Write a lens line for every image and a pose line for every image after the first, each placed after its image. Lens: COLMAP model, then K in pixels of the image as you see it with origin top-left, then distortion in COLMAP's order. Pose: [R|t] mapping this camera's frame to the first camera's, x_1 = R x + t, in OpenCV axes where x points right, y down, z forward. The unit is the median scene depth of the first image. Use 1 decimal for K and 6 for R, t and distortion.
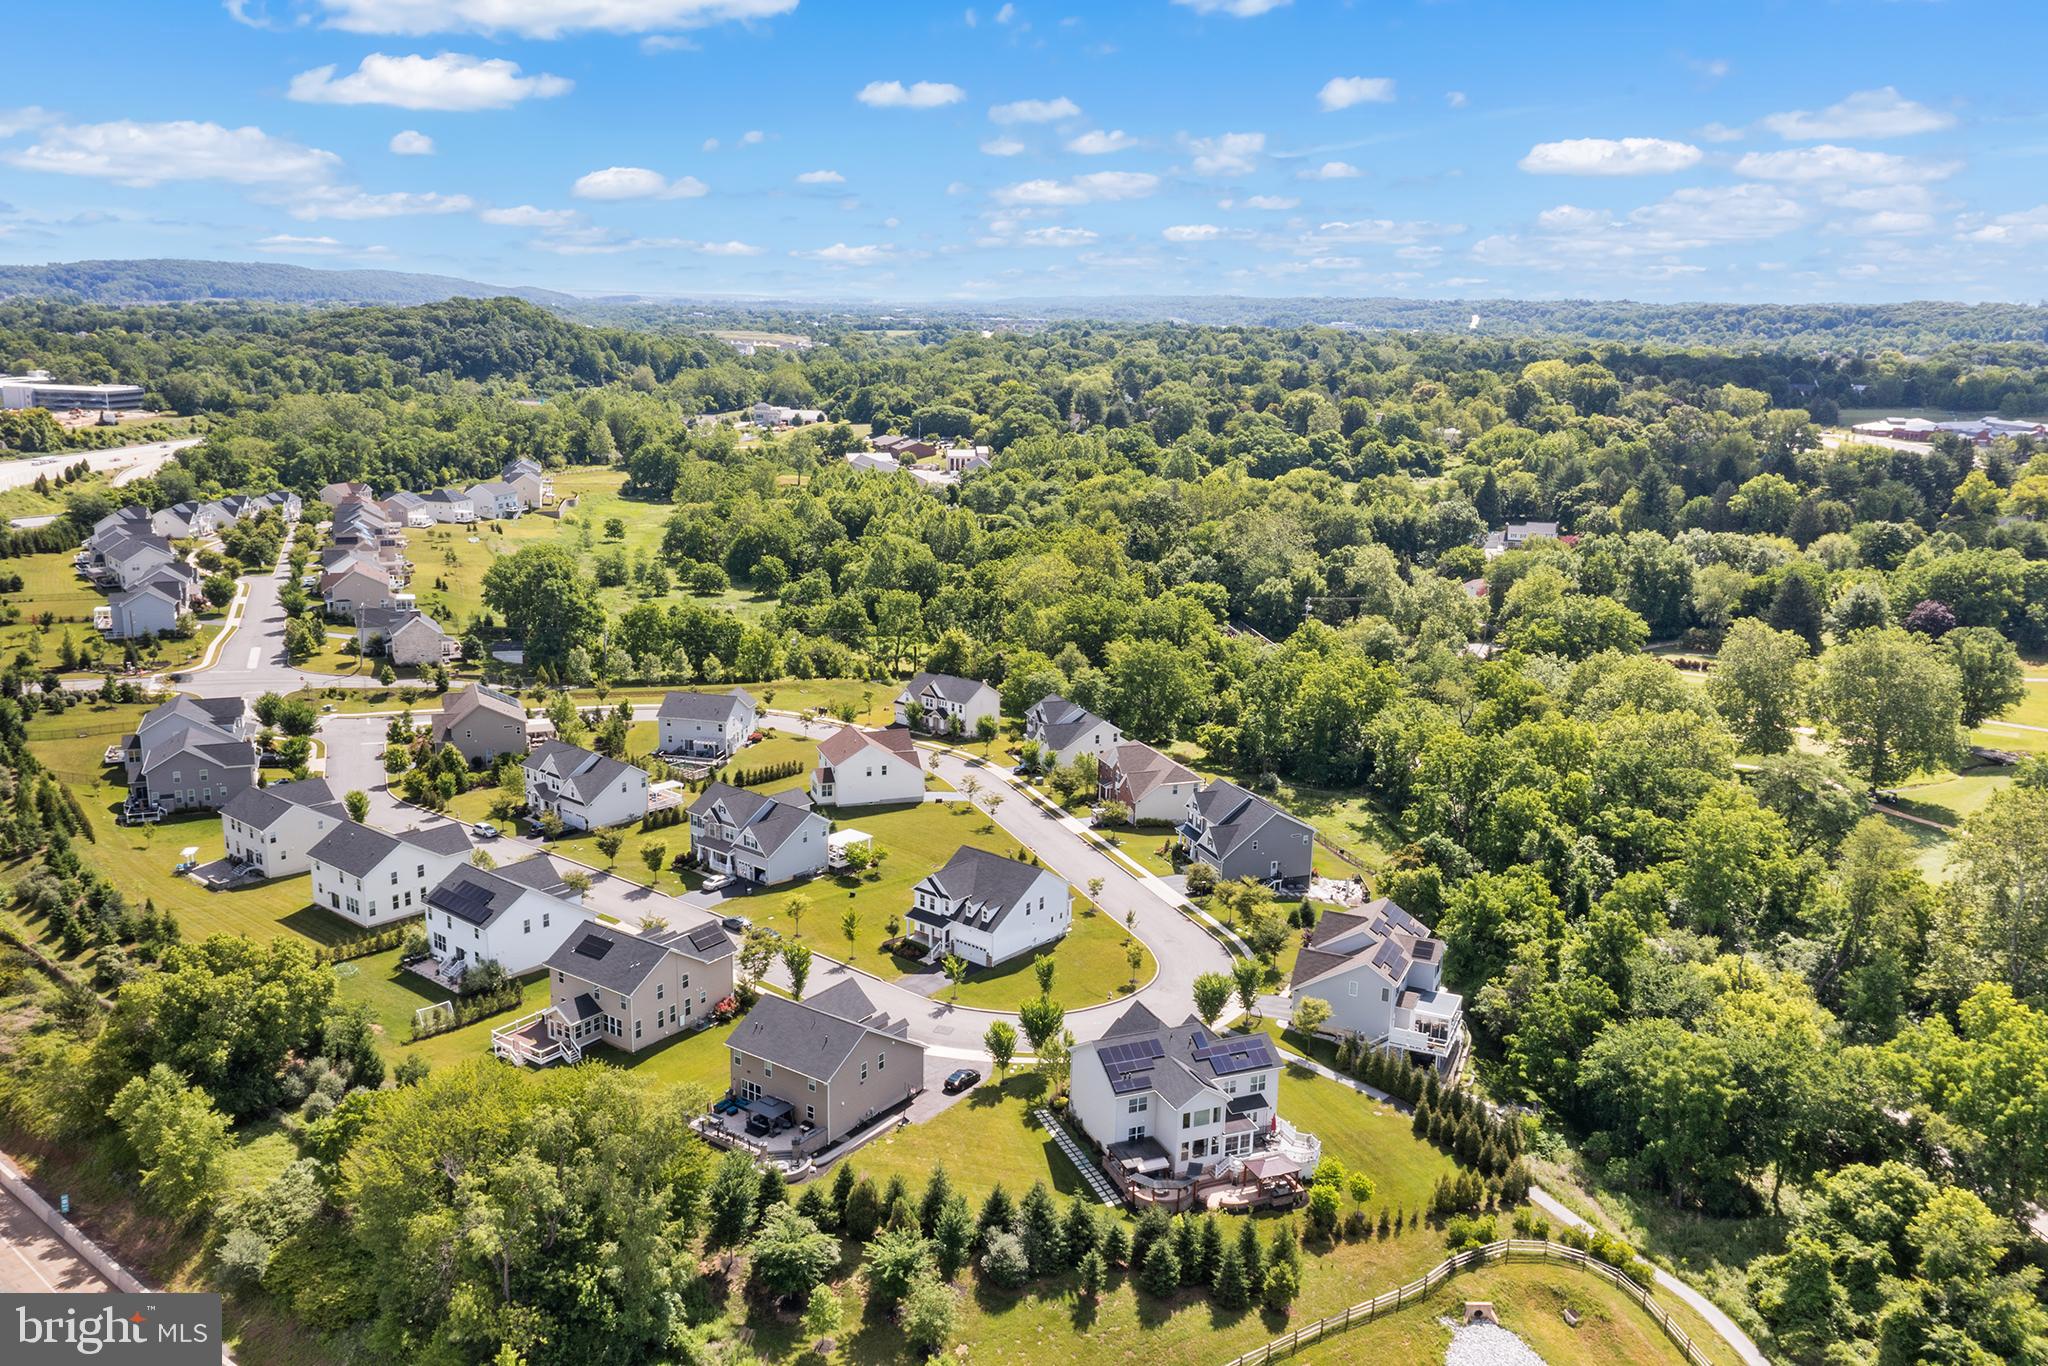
lens RADIAL K [[1657.9, 0, 1024.0], [0, 1657.9, 683.0], [0, 0, 1]] dist [-0.027002, -0.002101]
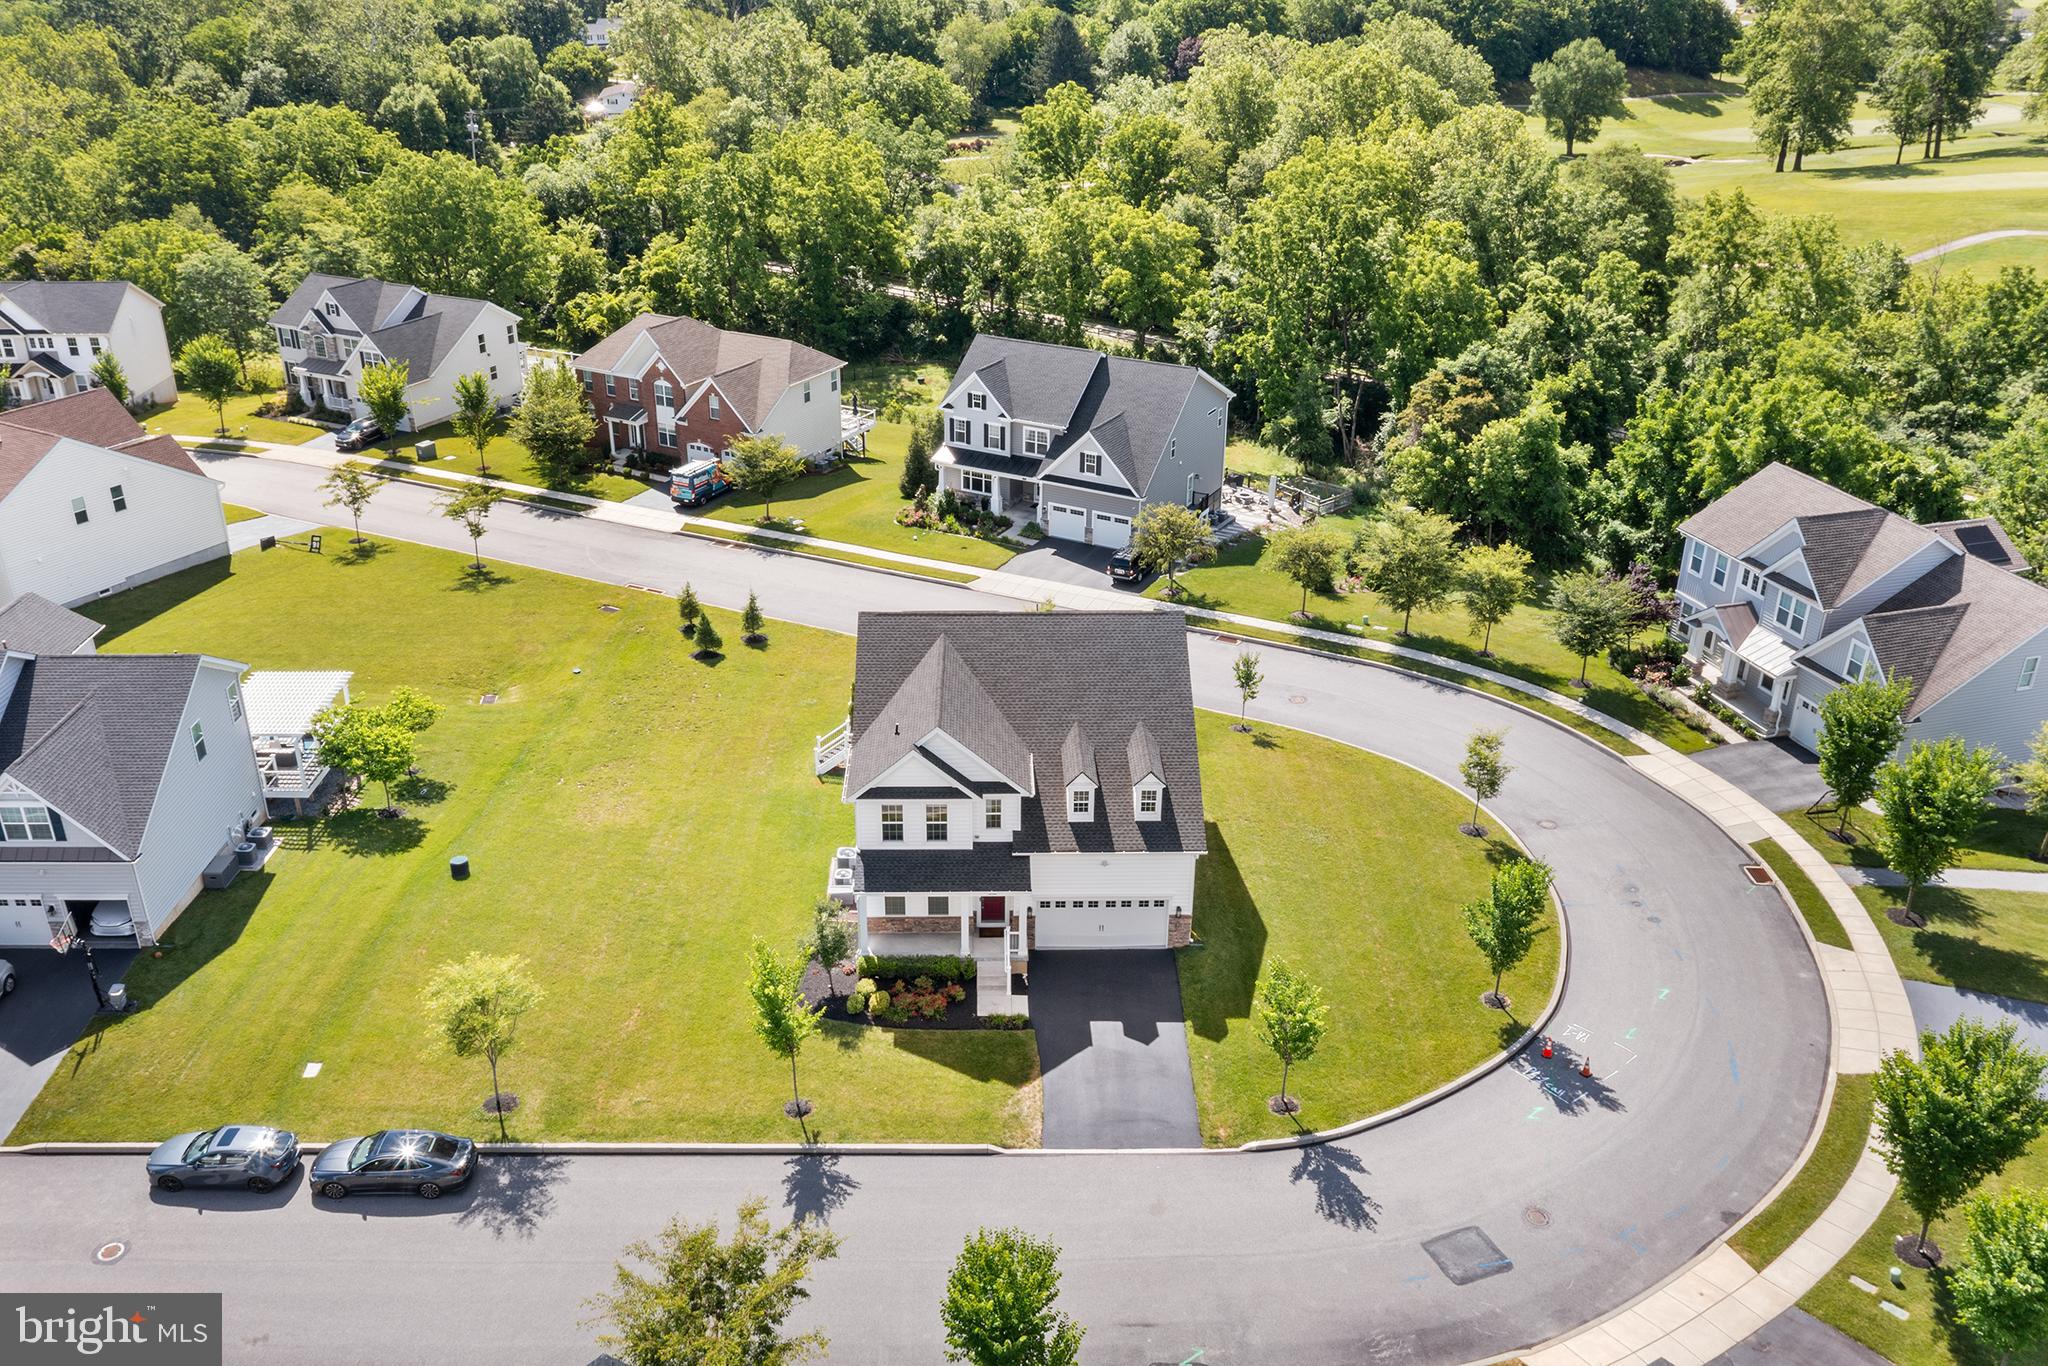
lens RADIAL K [[1657.9, 0, 1024.0], [0, 1657.9, 683.0], [0, 0, 1]] dist [-0.027002, -0.002101]
pose [[0.747979, -0.299164, 0.592477, -0.214554], [0.157963, 0.947246, 0.278878, 0.027304], [-0.644652, -0.115005, 0.755777, 0.762267]]
